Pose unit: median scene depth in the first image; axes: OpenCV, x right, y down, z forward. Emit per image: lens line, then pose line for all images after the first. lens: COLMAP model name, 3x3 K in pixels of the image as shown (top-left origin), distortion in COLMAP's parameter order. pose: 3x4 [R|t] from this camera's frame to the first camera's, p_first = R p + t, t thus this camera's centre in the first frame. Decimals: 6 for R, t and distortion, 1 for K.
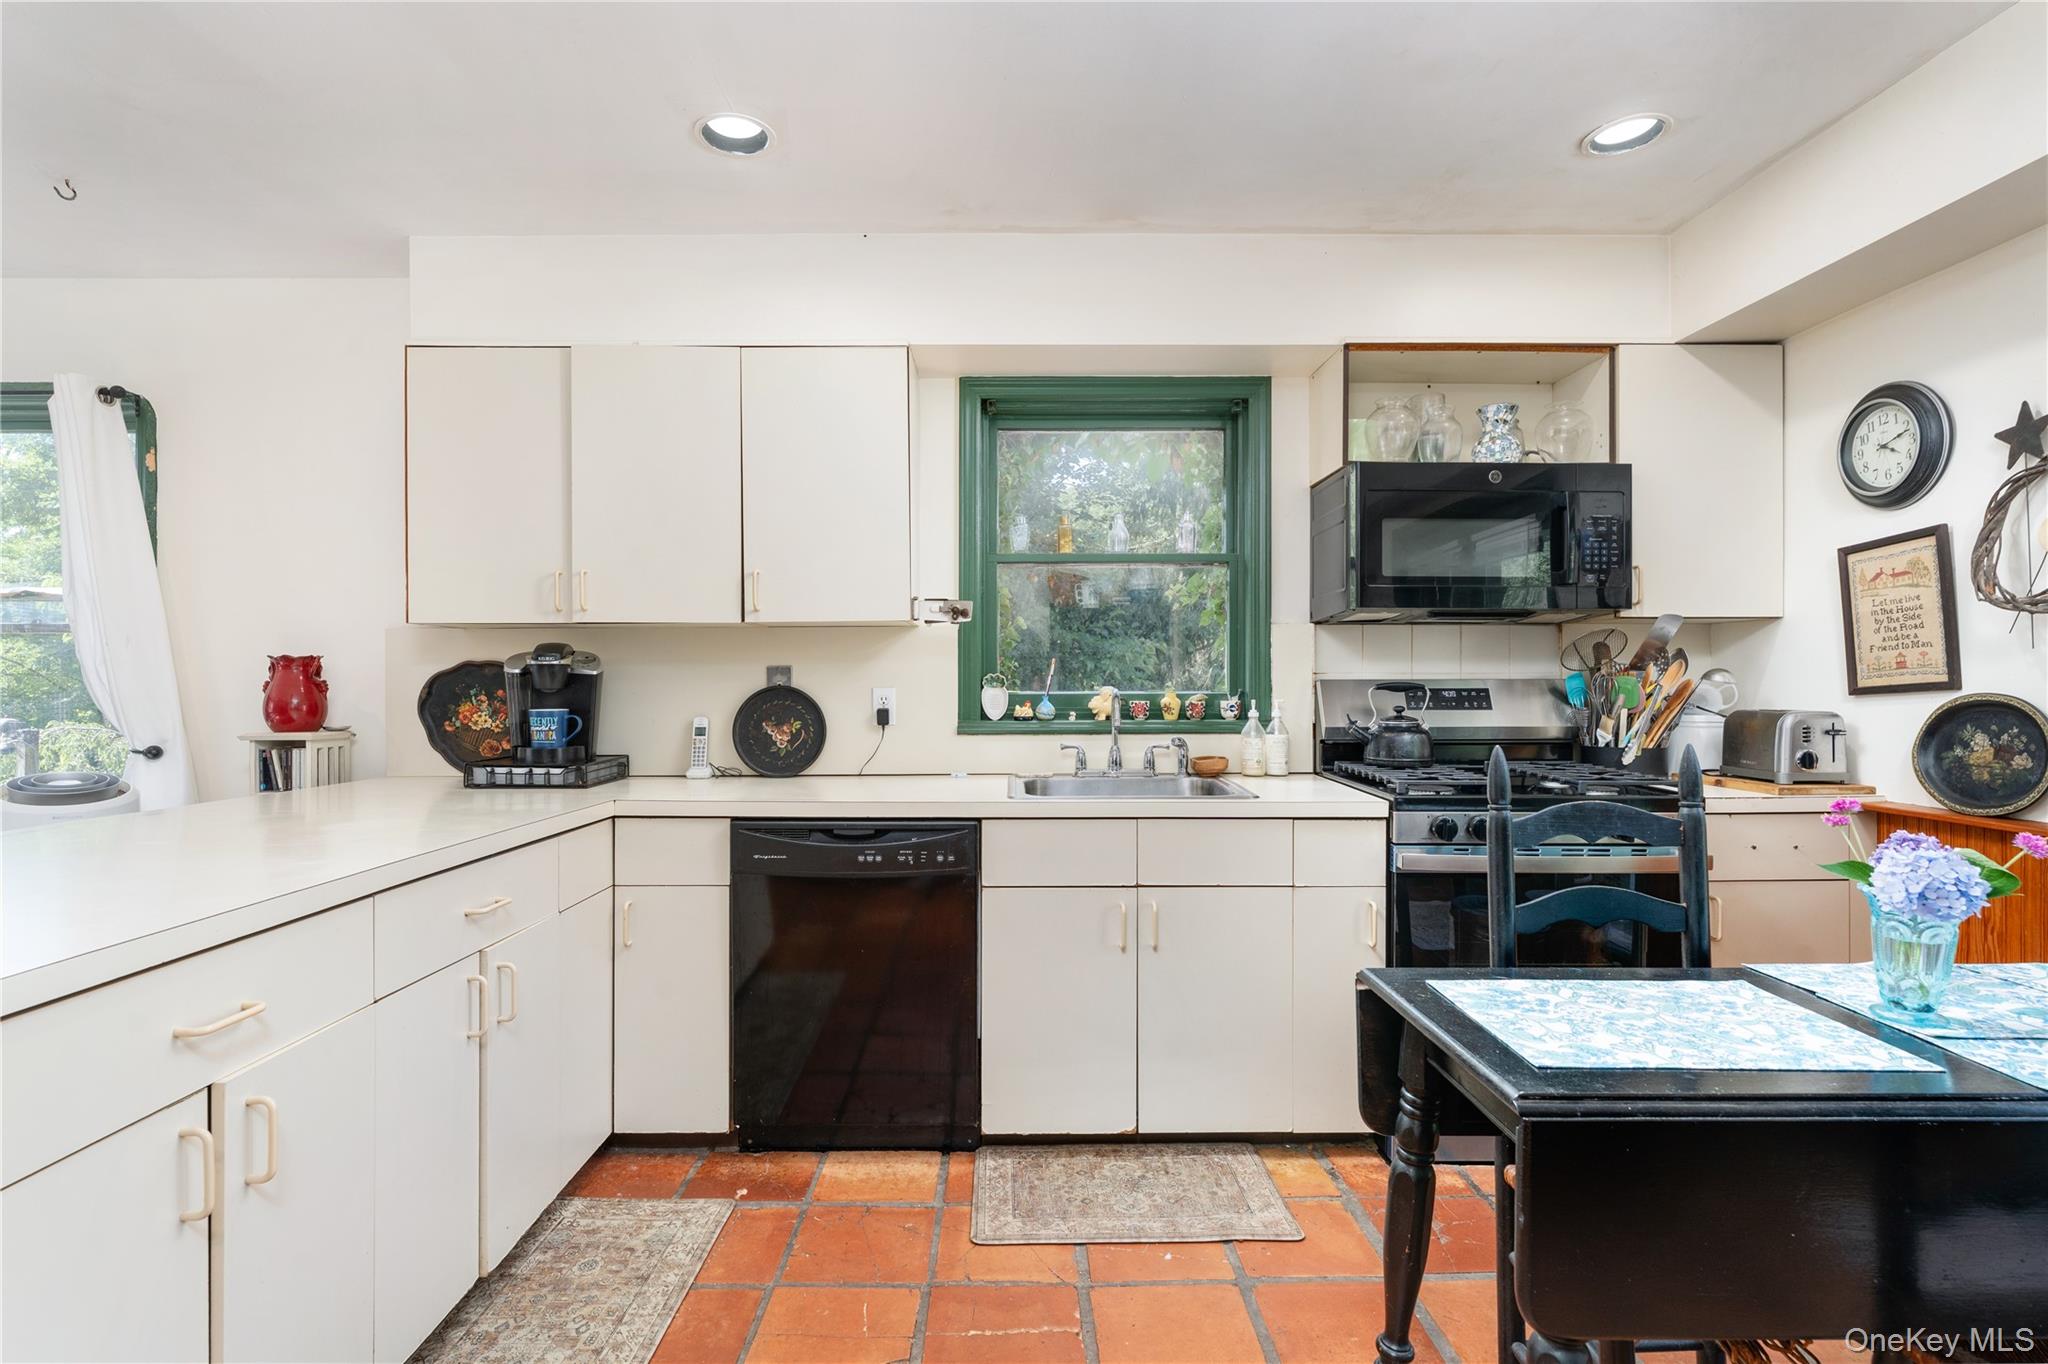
lens RADIAL K [[1005.3, 0, 1023.9], [0, 1005.3, 686.6], [0, 0, 1]] dist [0.002778, -0.000573]
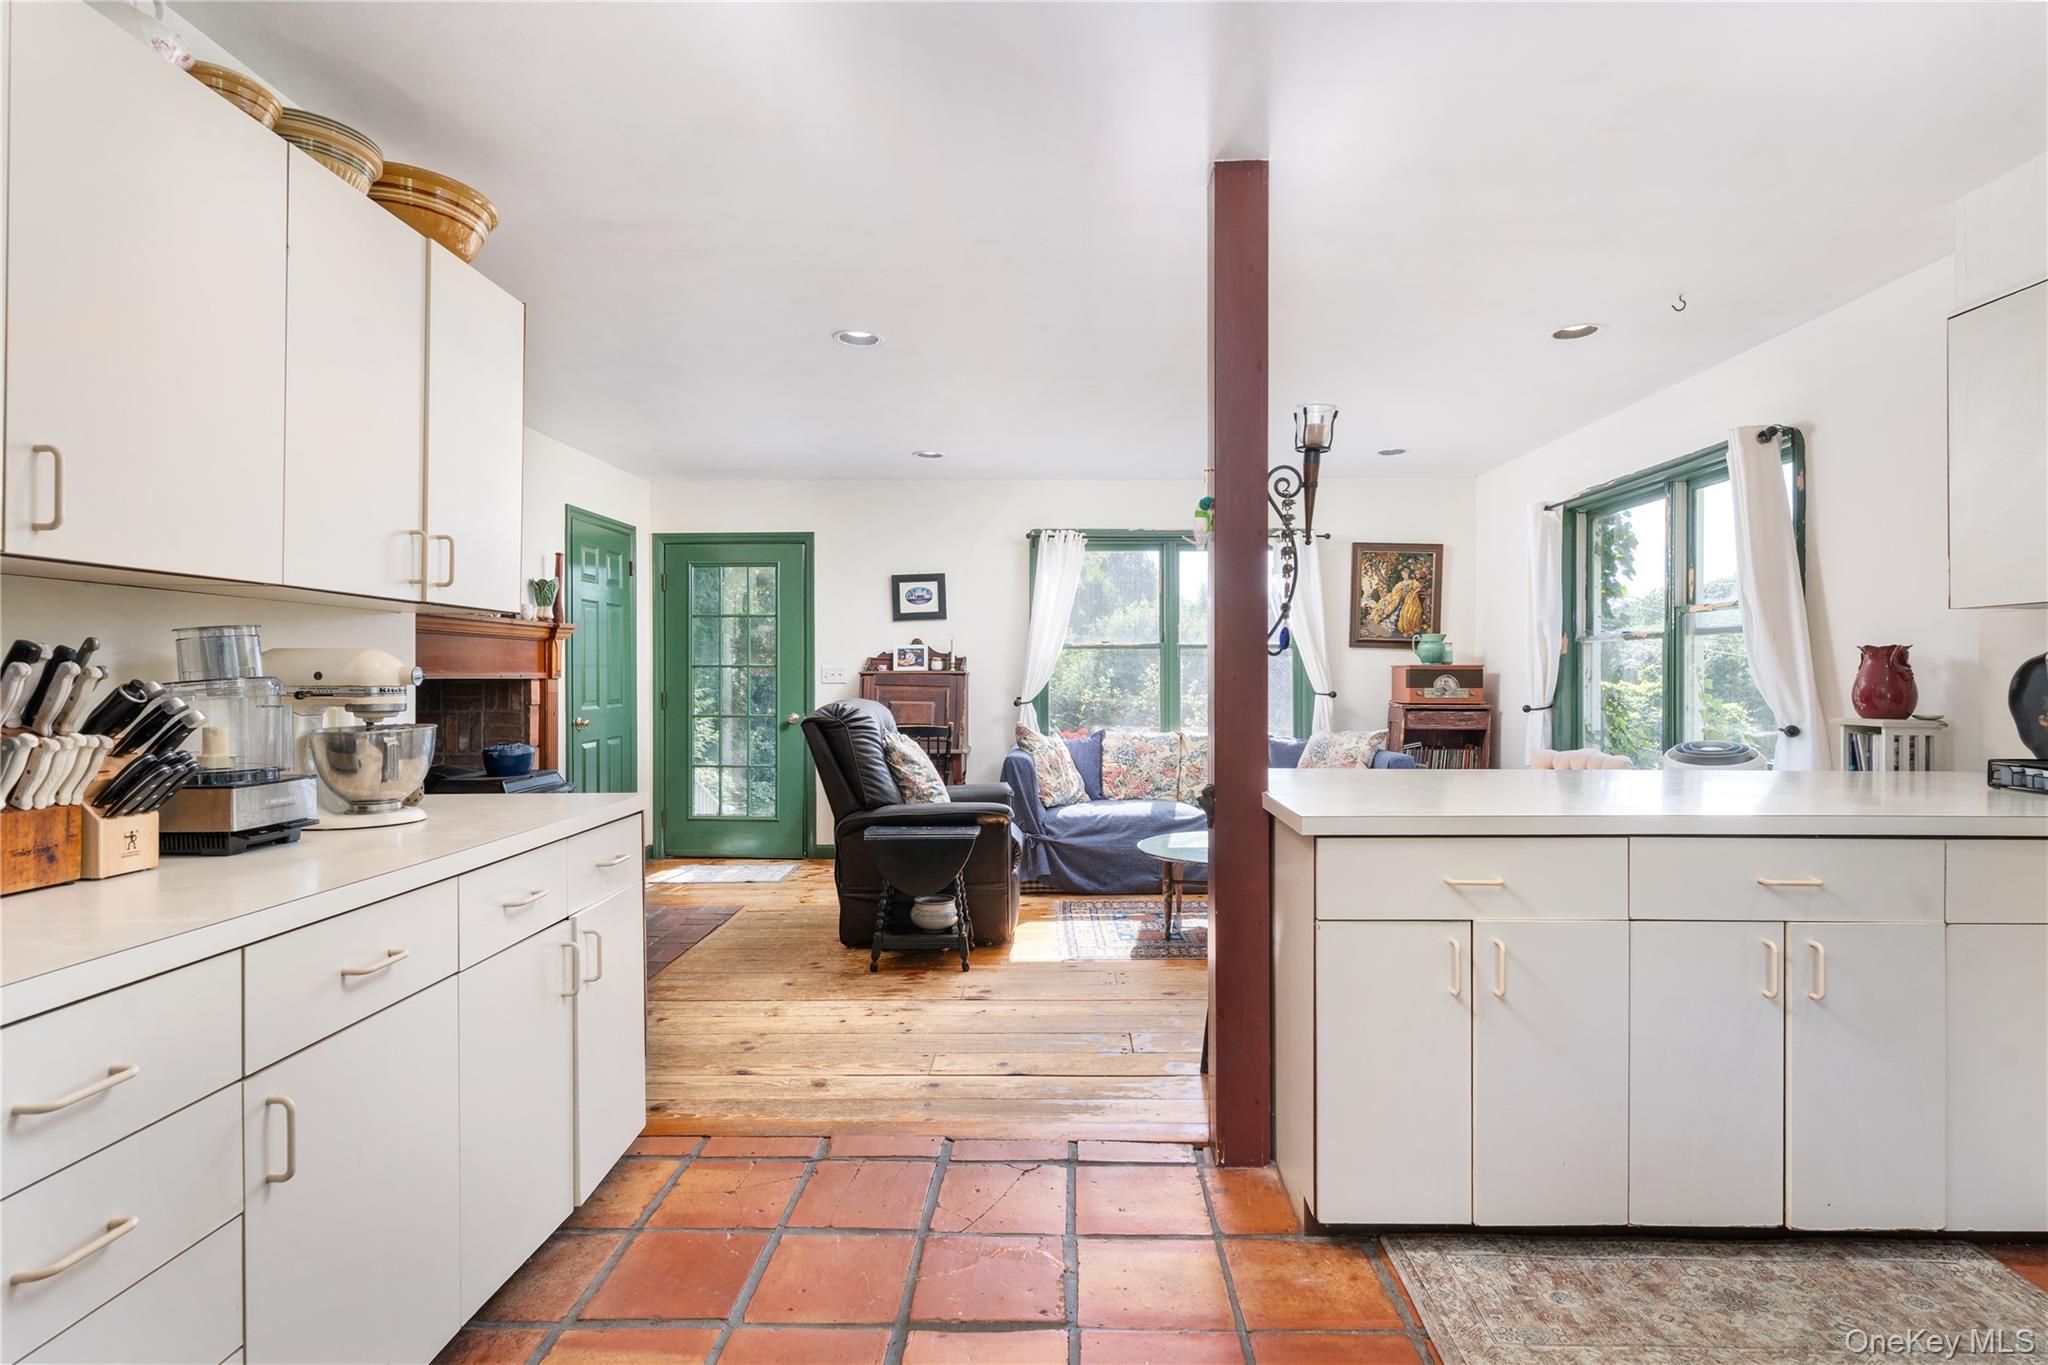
lens RADIAL K [[1005.3, 0, 996.2], [0, 1005.3, 677.8], [0, 0, 1]] dist [0.002778, -0.000573]
pose [[-0.066963, 0.002529, -0.997752, 0.386519], [0.000473, 0.999997, 0.002502, -0.000460], [0.997755, -0.000305, -0.066964, 0.154174]]
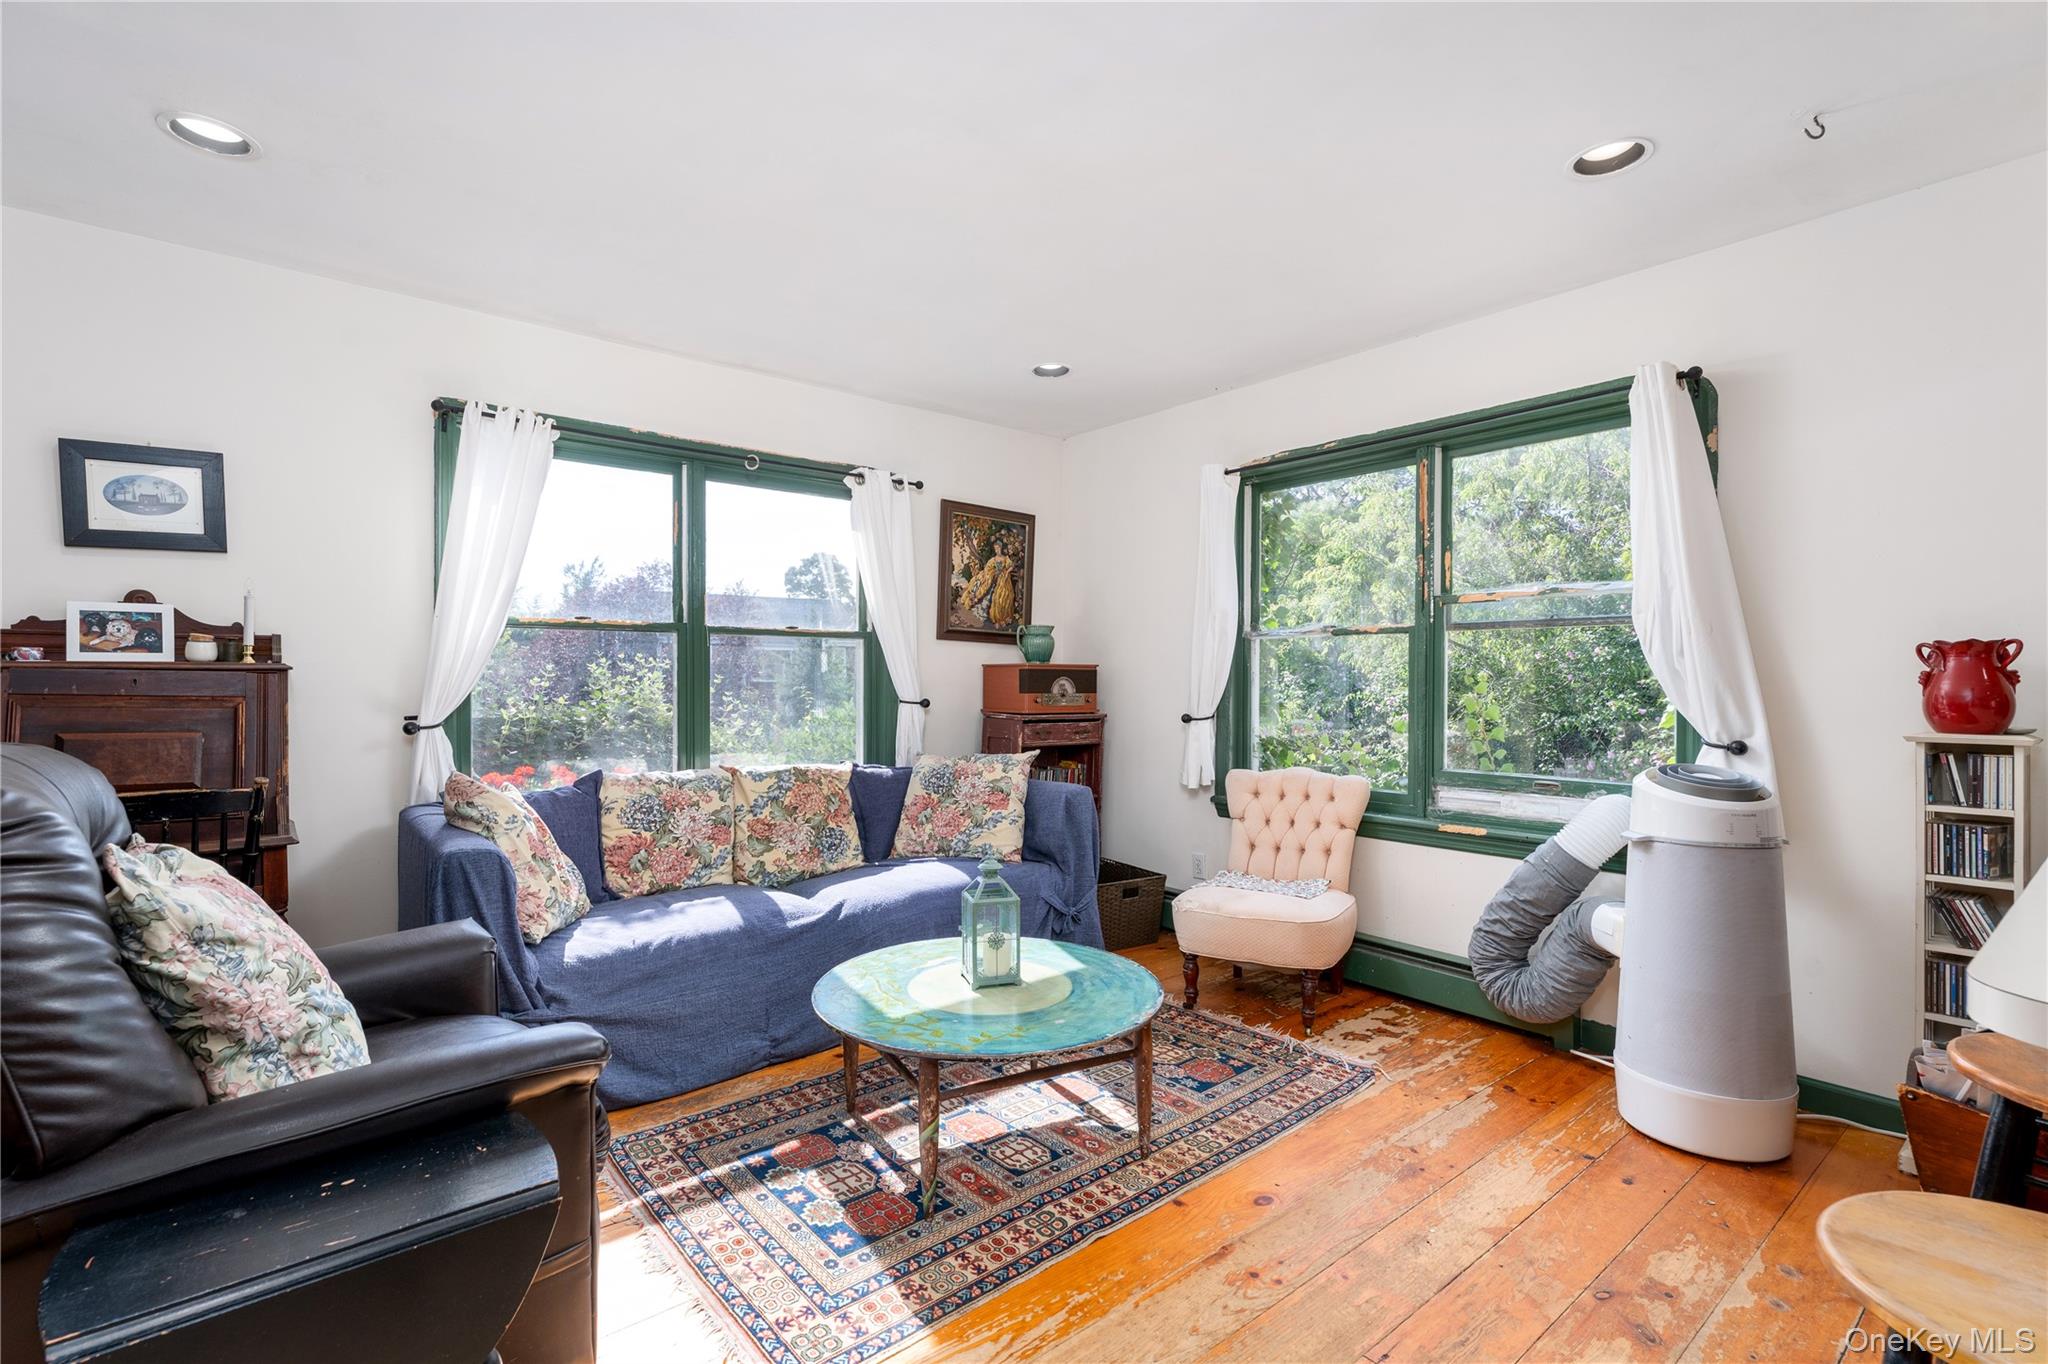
lens RADIAL K [[938.9, 0, 1013.0], [0, 938.9, 682.6], [0, 0, 1]] dist [0.004641, 0.000555]
pose [[0.615028, 0.005165, -0.788488, -0.607717], [-0.003323, 0.999987, 0.003959, 0.003136], [0.788498, 0.000185, 0.615037, -0.074432]]
